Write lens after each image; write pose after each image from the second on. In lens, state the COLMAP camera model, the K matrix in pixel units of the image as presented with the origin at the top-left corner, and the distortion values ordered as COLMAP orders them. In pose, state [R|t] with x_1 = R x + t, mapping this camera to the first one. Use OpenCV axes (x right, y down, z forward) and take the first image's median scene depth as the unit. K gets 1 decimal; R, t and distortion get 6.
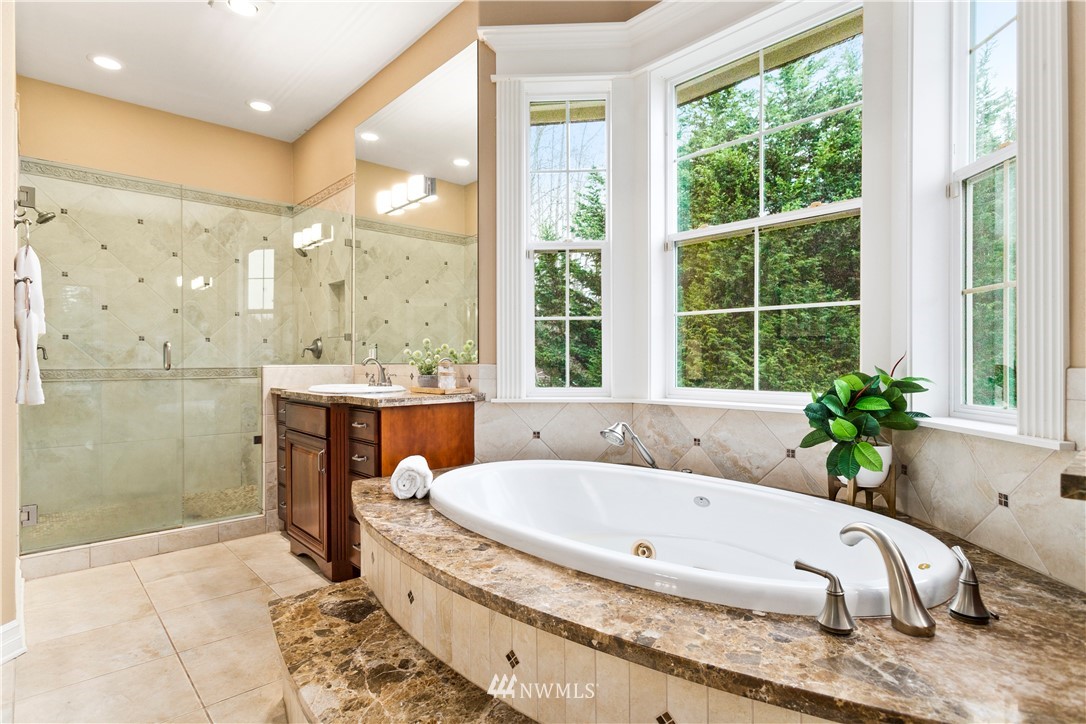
lens RADIAL K [[573.1, 0, 537.5], [0, 573.1, 361.3], [0, 0, 1]] dist [0.010135, 0.000909]
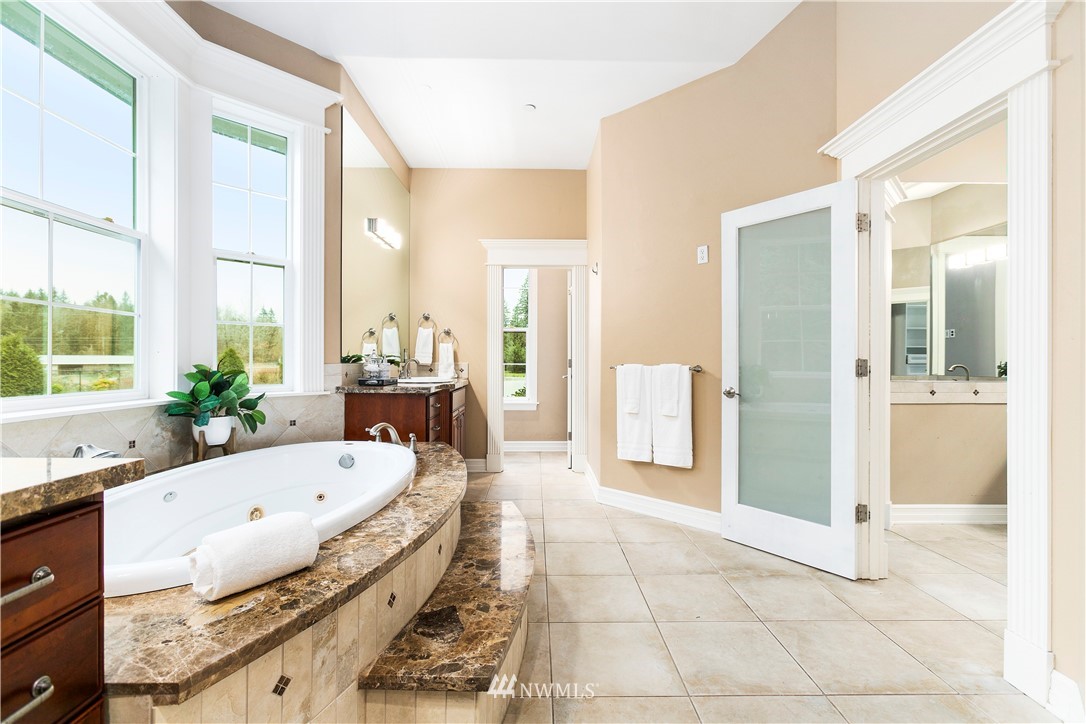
lens RADIAL K [[486.9, 0, 538.9], [0, 486.9, 359.1], [0, 0, 1]] dist [0.000762, 0.001542]
pose [[-0.753484, 0.005325, 0.657444, -0.961643], [0.002831, 0.999984, -0.004855, 0.001066], [-0.657460, -0.001797, -0.753488, 1.473112]]
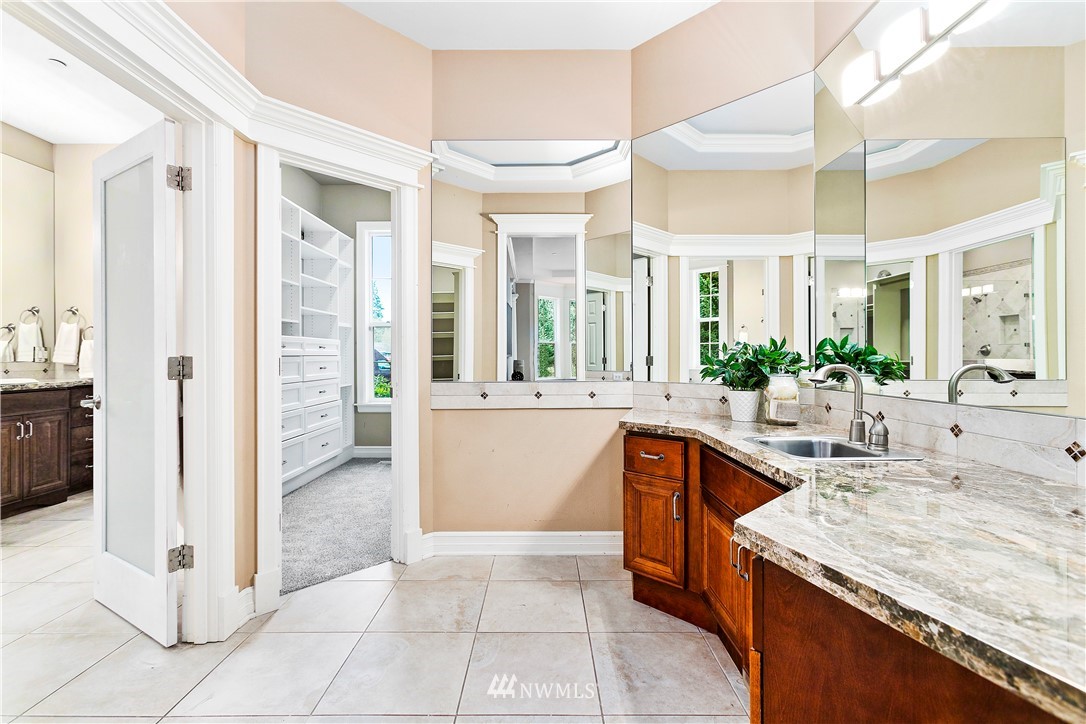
lens RADIAL K [[486.9, 0, 538.8], [0, 486.9, 352.2], [0, 0, 1]] dist [0.000762, 0.001542]
pose [[-0.739894, 0.013671, 0.672584, -1.987006], [0.009634, 0.999906, -0.009725, 0.003481], [-0.672654, -0.000716, -0.739957, 0.149935]]
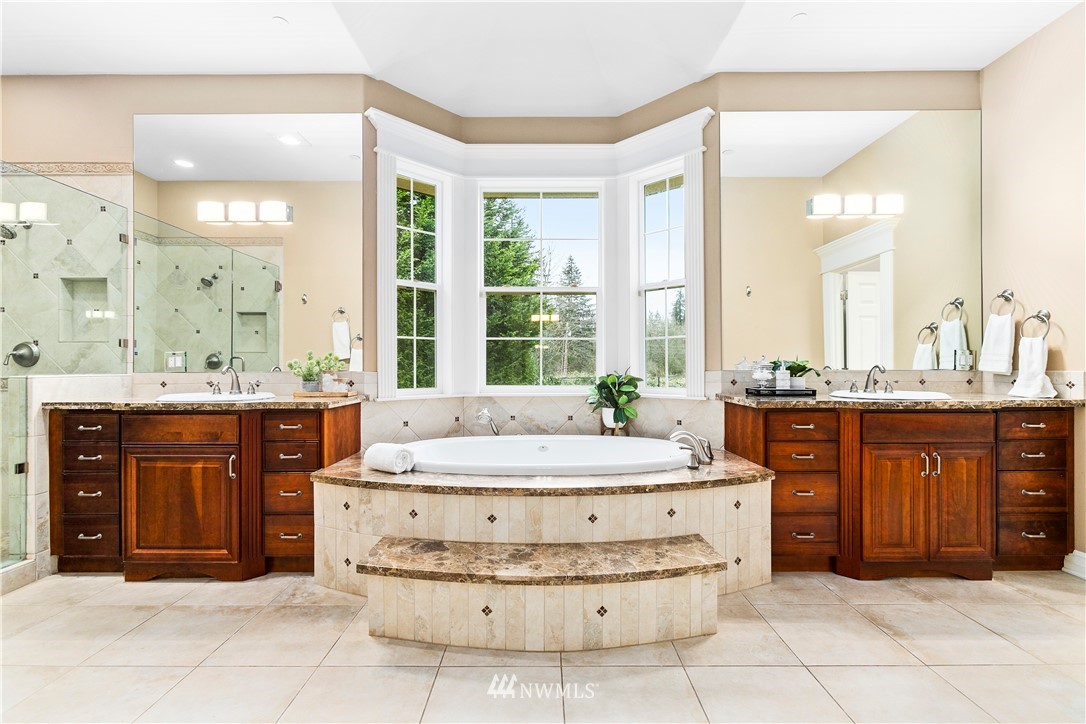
lens RADIAL K [[486.9, 0, 543.1], [0, 486.9, 367.0], [0, 0, 1]] dist [0.000762, 0.001542]
pose [[0.662859, 0.000688, 0.748744, -1.006538], [0.001444, 0.999997, -0.002197, -0.004415], [-0.748743, 0.002537, 0.662855, 0.002213]]
